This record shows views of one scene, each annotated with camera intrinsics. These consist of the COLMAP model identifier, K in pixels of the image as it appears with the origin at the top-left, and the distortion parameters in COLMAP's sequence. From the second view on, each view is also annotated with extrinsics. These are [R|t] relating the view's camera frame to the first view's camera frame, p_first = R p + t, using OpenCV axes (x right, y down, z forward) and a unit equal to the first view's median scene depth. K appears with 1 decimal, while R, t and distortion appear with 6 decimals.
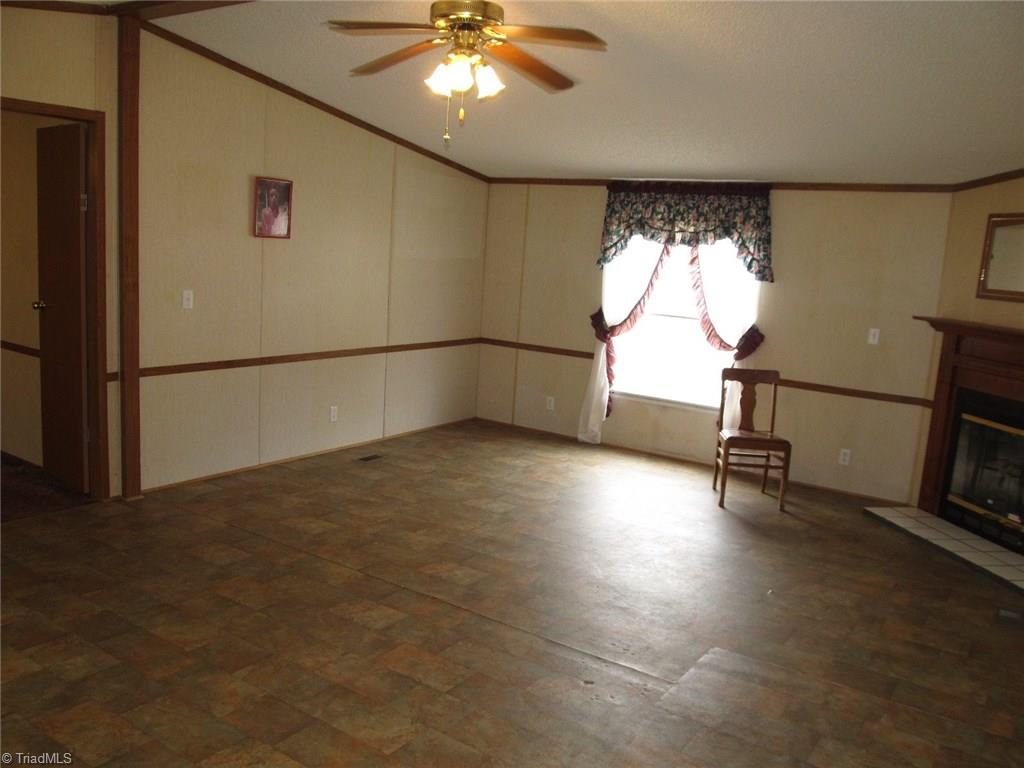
lens RADIAL K [[860.3, 0, 512.0], [0, 860.3, 384.0], [0, 0, 1]] dist [-0.026806, 0.004035]
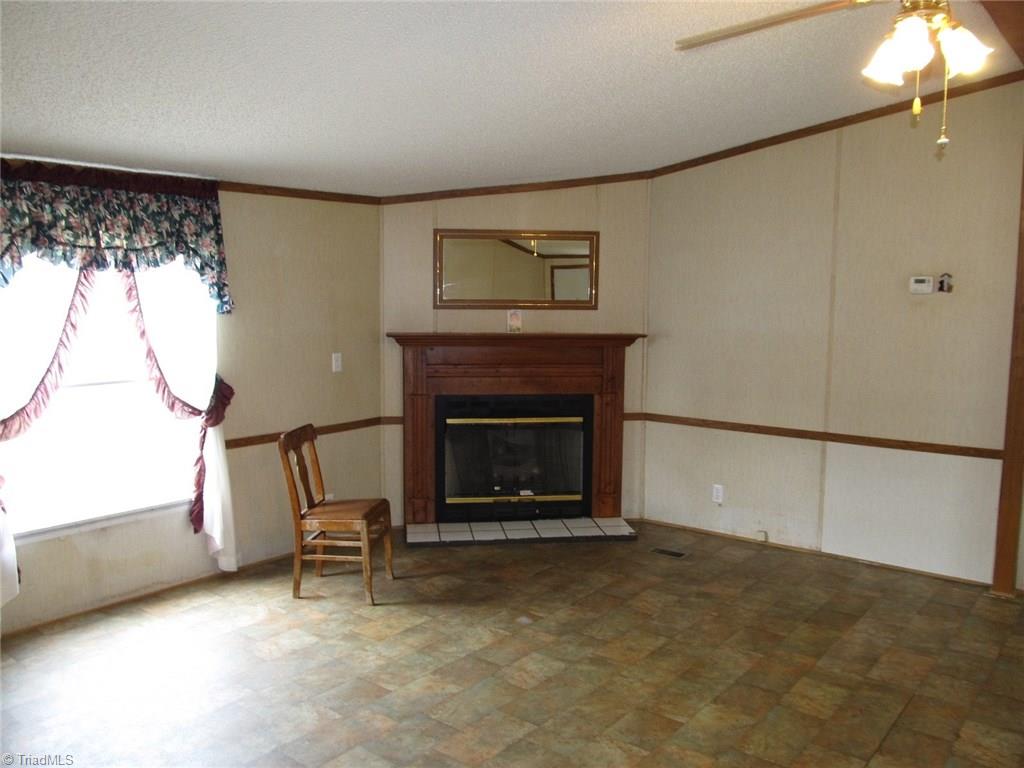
lens RADIAL K [[860.3, 0, 512.0], [0, 860.3, 384.0], [0, 0, 1]] dist [-0.026806, 0.004035]
pose [[0.088242, -0.170965, 0.981318, -0.428528], [0.161058, 0.974647, 0.155321, -0.137874], [-0.982992, 0.144343, 0.113540, 0.691363]]
